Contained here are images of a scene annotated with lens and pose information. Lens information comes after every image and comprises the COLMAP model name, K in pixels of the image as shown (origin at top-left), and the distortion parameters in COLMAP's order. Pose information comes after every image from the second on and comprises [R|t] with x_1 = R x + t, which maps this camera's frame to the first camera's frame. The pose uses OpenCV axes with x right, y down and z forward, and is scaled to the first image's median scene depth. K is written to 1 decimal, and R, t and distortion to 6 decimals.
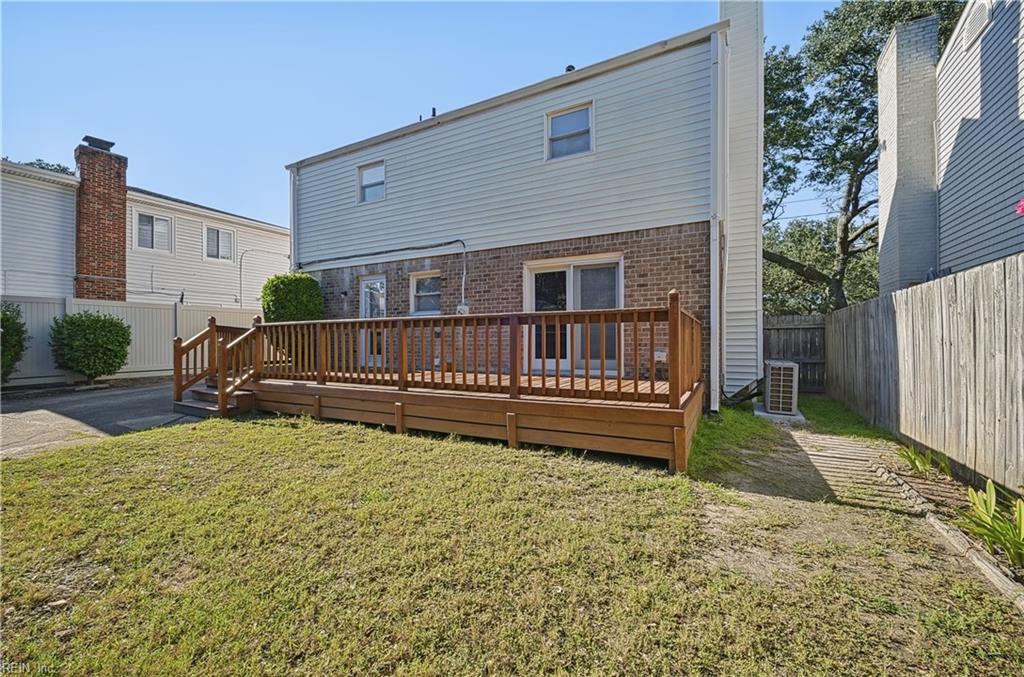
lens RADIAL K [[408.6, 0, 516.3], [0, 408.6, 342.0], [0, 0, 1]] dist [0.000556, 0.000238]
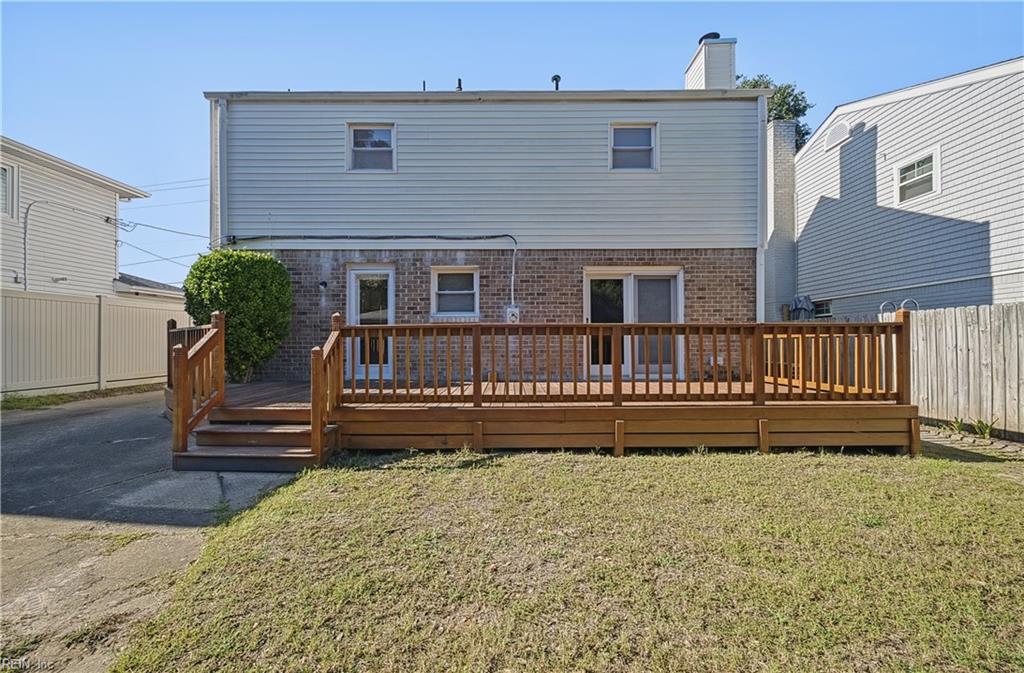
lens RADIAL K [[408.6, 0, 516.3], [0, 408.6, 340.0], [0, 0, 1]] dist [0.000556, 0.000238]
pose [[0.884116, 0.003443, 0.467256, -0.603559], [0.001025, 0.999956, -0.009306, -0.010833], [-0.467267, 0.008707, 0.884073, 0.216031]]
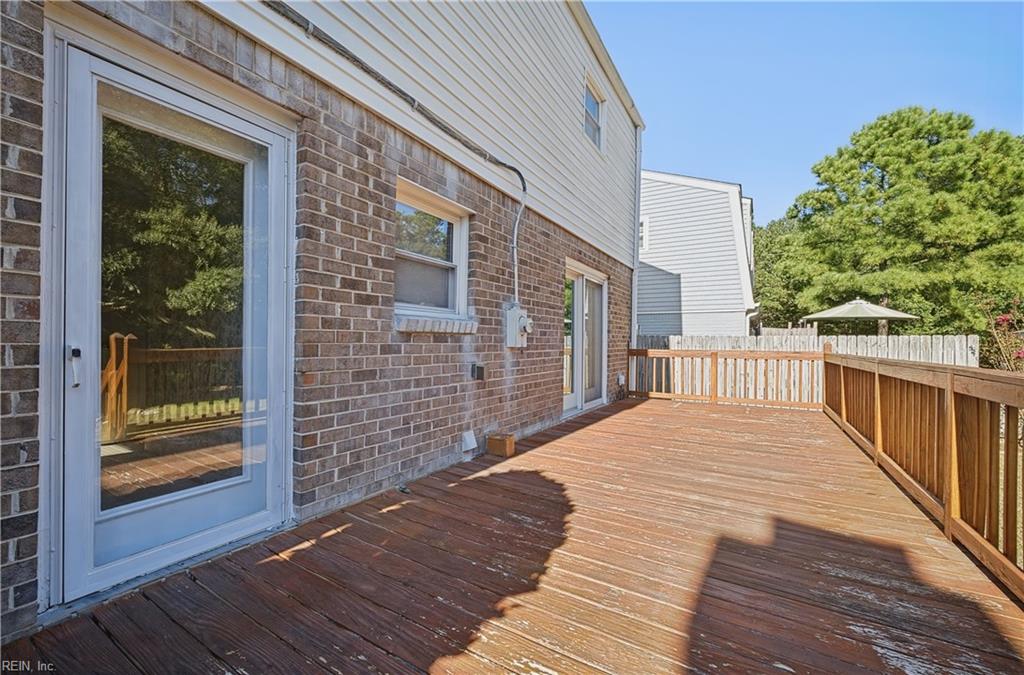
lens RADIAL K [[408.6, 0, 516.3], [0, 408.6, 341.0], [0, 0, 1]] dist [0.000556, 0.000238]
pose [[0.048982, 0.003666, 0.998793, -0.680878], [-0.013189, 0.999908, -0.003024, -0.054088], [-0.998713, -0.013025, 0.049025, 1.078594]]
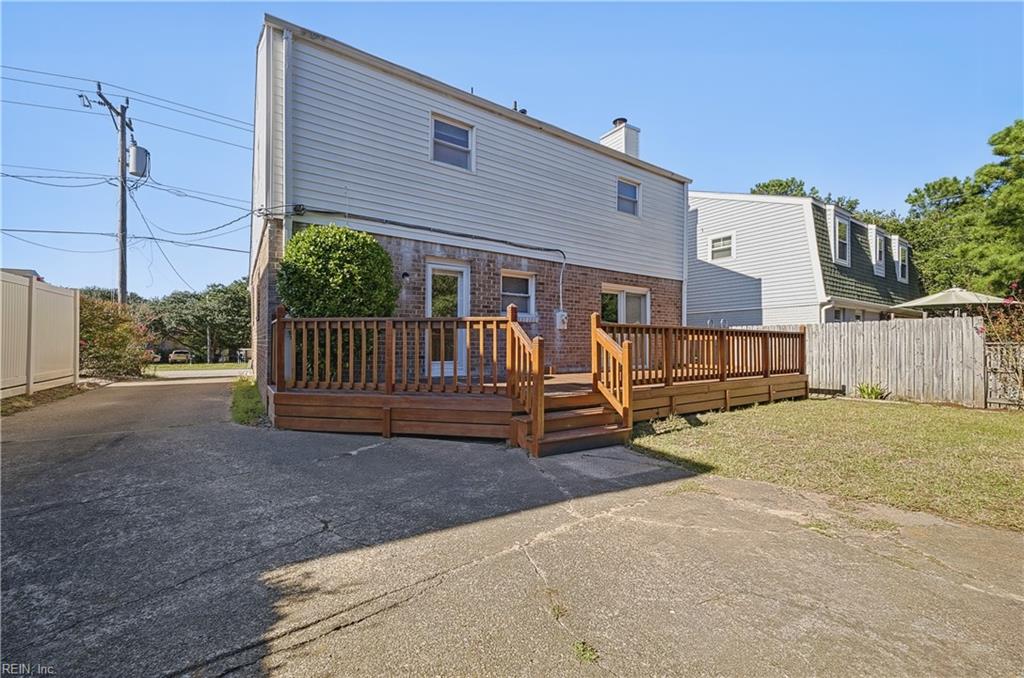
lens RADIAL K [[404.0, 0, 514.9], [0, 404.0, 342.1], [0, 0, 1]] dist [-0.000374, 0.000068]
pose [[0.475627, 0.011933, 0.879566, -1.244197], [-0.004433, 0.999928, -0.011168, 0.003765], [-0.879636, 0.001412, 0.475646, 0.663541]]
